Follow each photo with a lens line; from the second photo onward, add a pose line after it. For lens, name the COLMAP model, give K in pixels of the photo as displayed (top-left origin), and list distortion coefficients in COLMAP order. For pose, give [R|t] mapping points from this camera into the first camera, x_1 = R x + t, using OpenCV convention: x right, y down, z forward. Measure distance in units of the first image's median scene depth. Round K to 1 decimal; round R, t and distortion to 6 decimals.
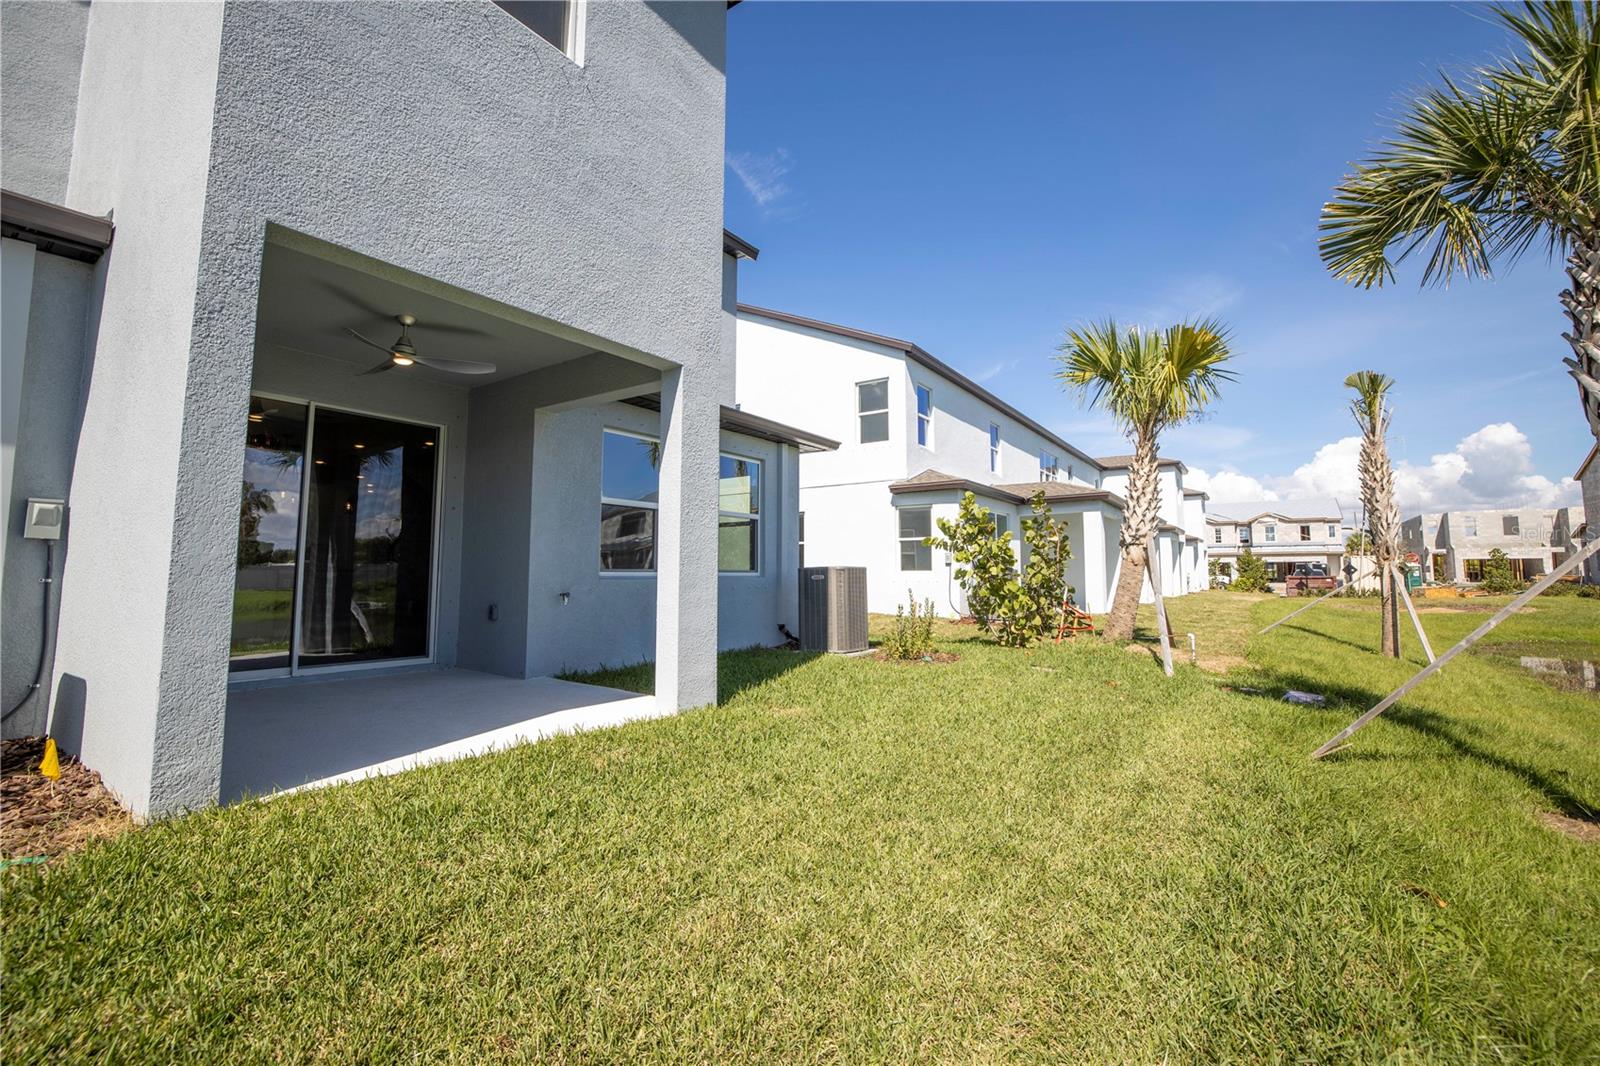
lens RADIAL K [[690.8, 0, 802.2], [0, 690.8, 507.1], [0, 0, 1]] dist [-0.042638, 0.014085]
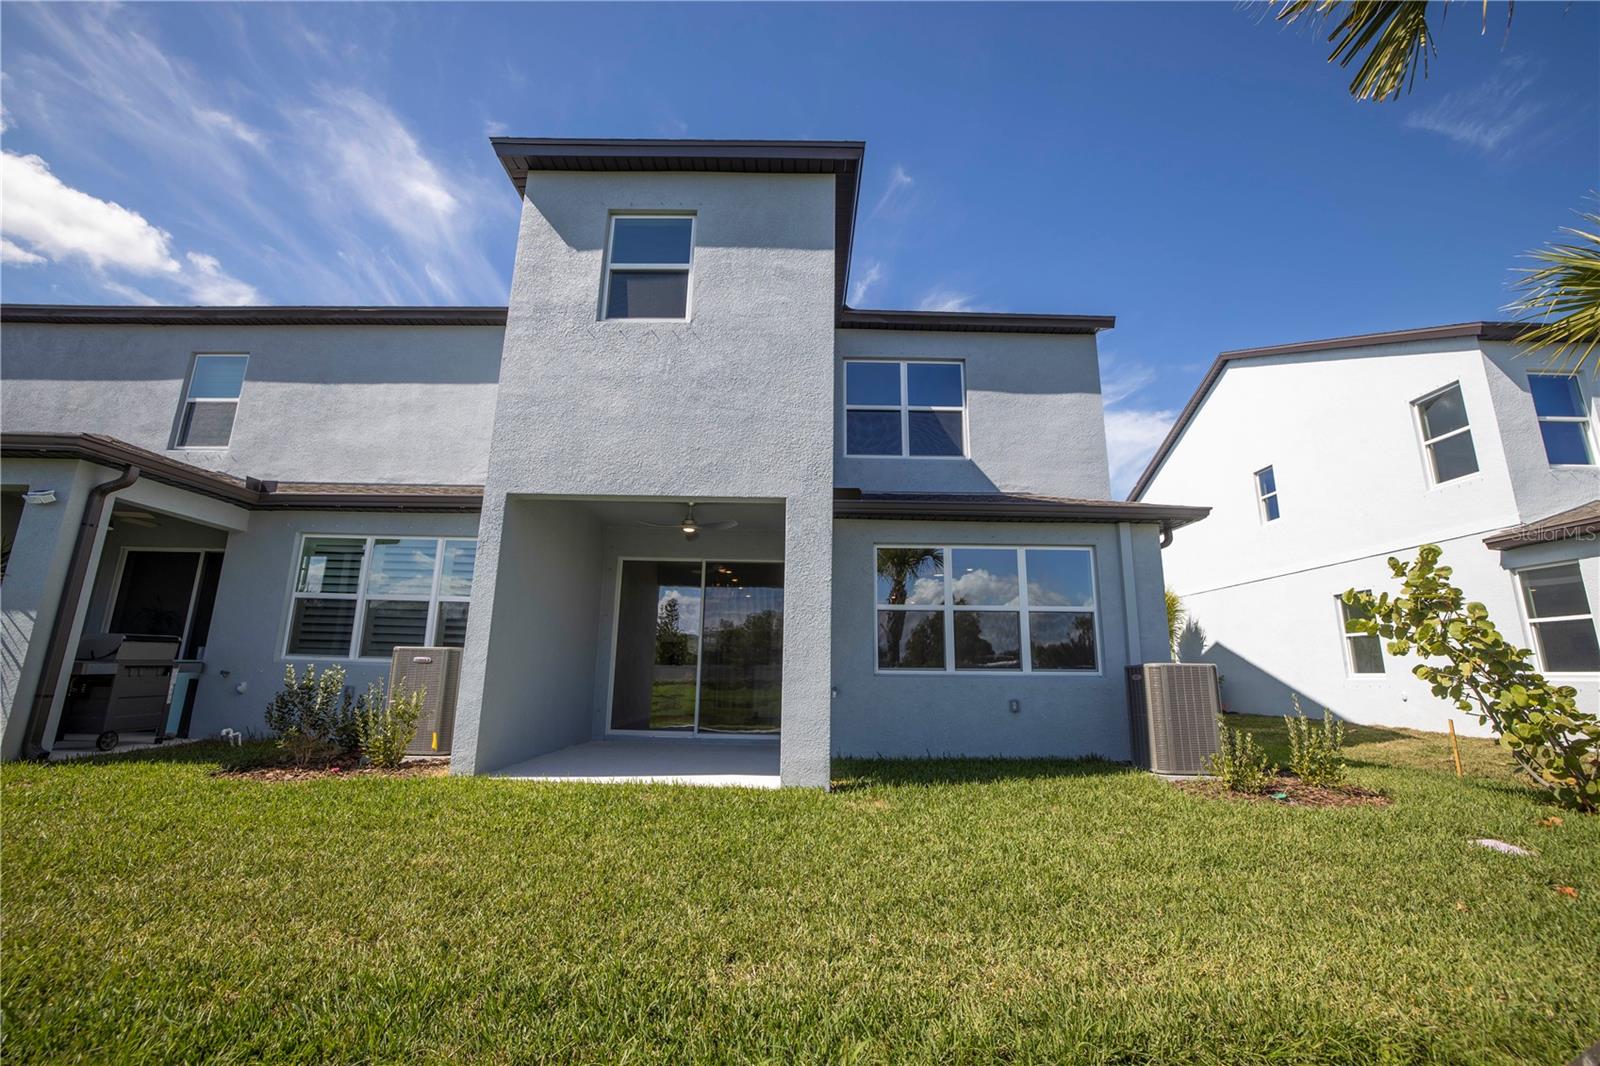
lens RADIAL K [[690.8, 0, 802.2], [0, 690.8, 507.1], [0, 0, 1]] dist [-0.042638, 0.014085]
pose [[0.554757, -0.191467, -0.809682, 0.284802], [0.064532, 0.980131, -0.187559, 0.015772], [0.829506, 0.051800, 0.556091, 0.112085]]
